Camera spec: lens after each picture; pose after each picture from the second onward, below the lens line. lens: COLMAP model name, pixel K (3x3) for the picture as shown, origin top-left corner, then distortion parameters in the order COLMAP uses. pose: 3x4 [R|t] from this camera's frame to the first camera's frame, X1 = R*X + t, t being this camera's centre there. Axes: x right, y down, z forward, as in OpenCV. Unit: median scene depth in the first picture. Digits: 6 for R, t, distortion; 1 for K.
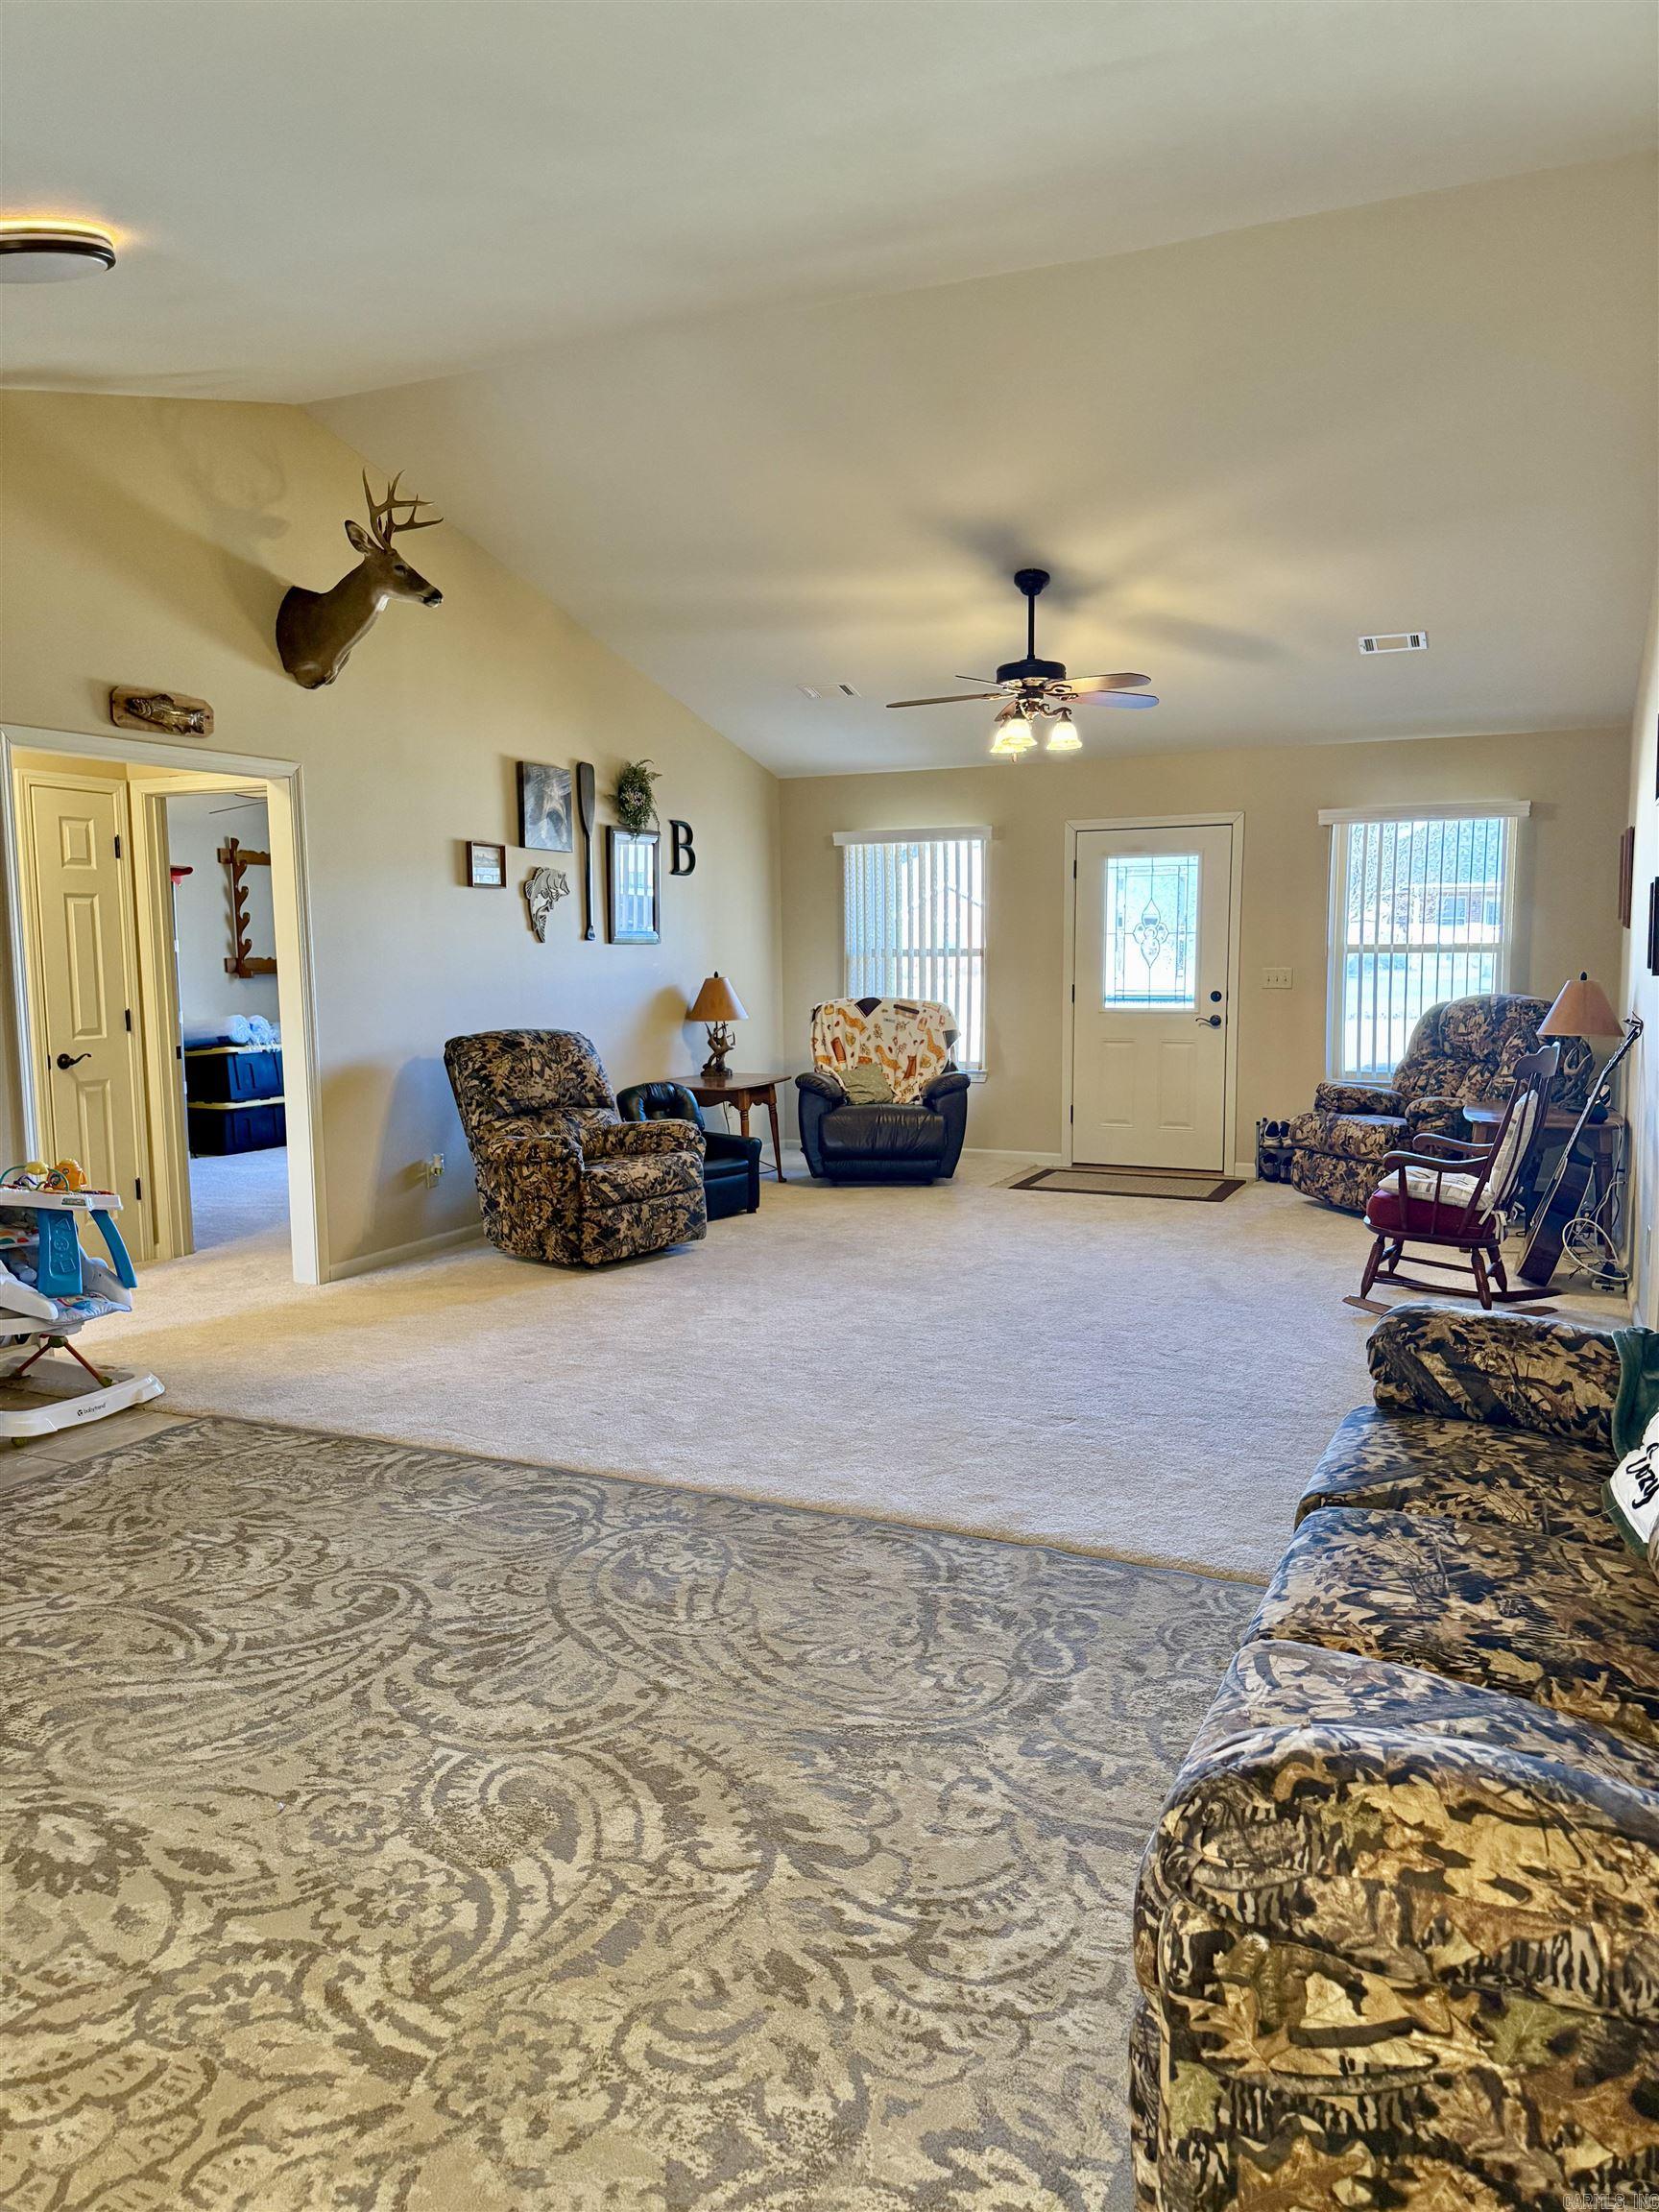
lens RADIAL K [[1559.3, 0, 836.1], [0, 1559.3, 1113.9], [0, 0, 1]] dist [0.080009, -0.103473]
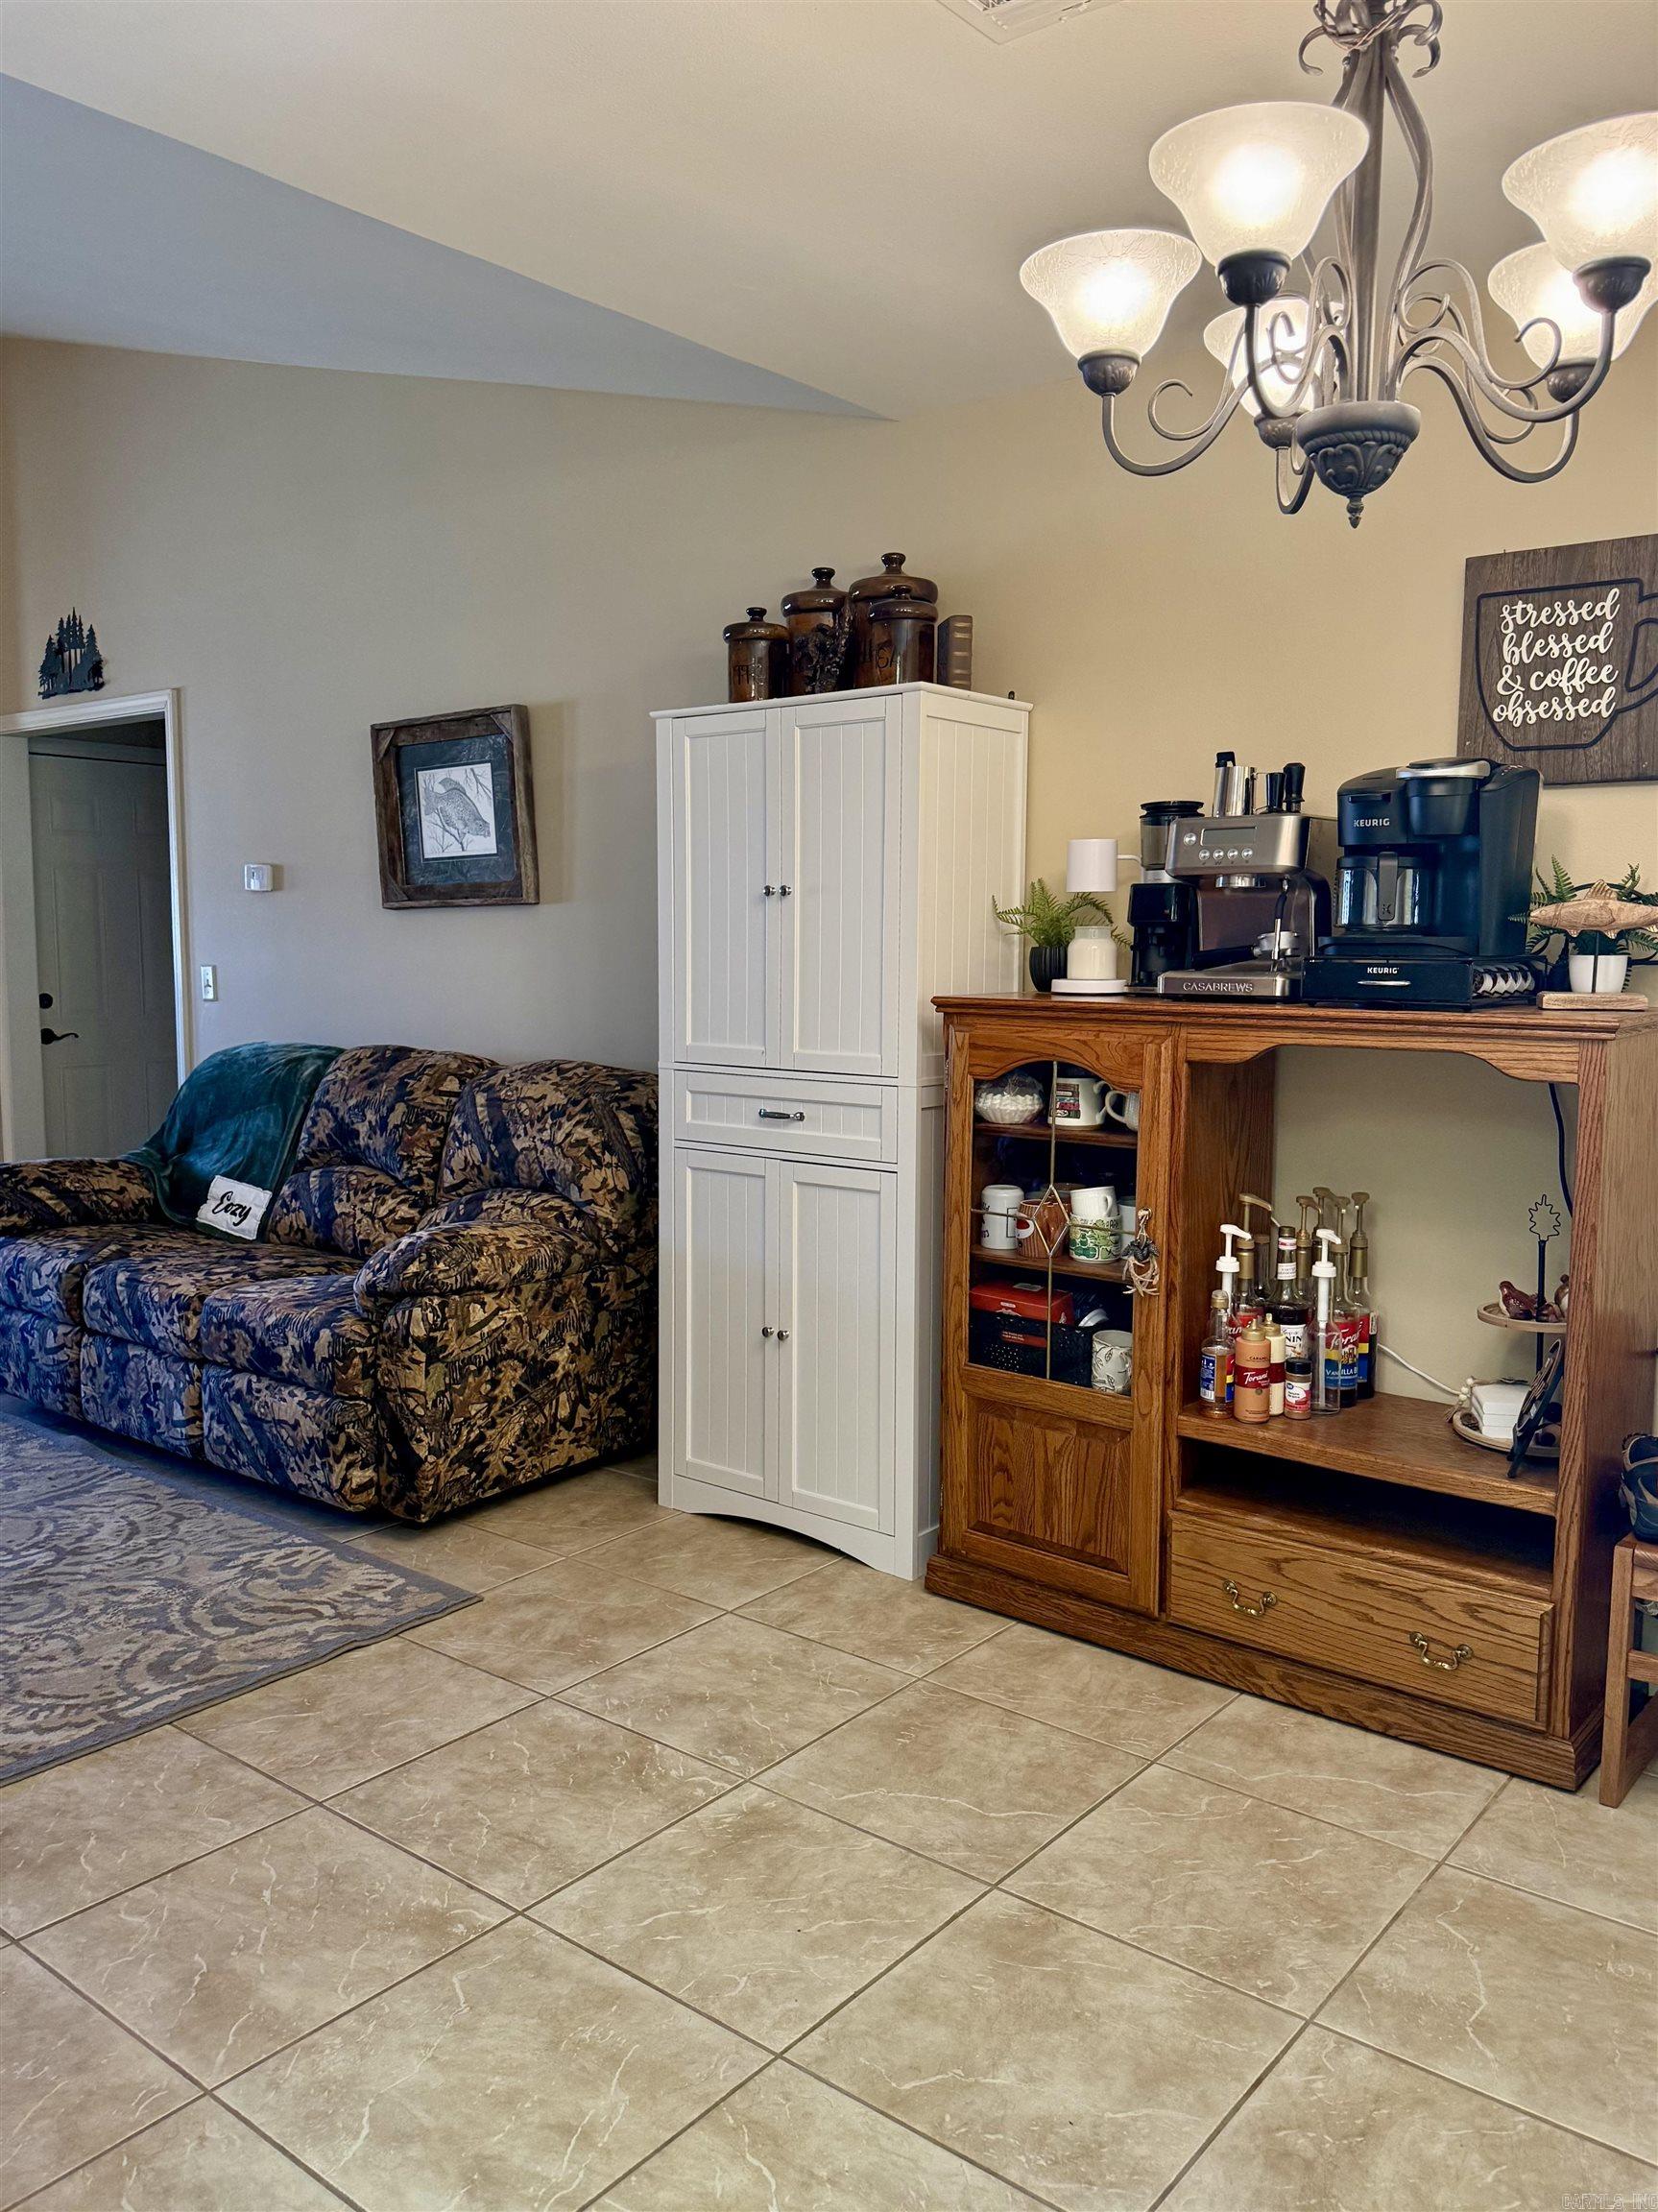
lens RADIAL K [[1695.1, 0, 812.4], [0, 1695.1, 1106.0], [0, 0, 1]] dist [0.048821, -0.068008]
pose [[0.253718, -0.082548, 0.963749, -0.416528], [0.107607, 0.992576, 0.056688, 0.027870], [-0.961274, 0.089324, 0.260718, -0.047372]]
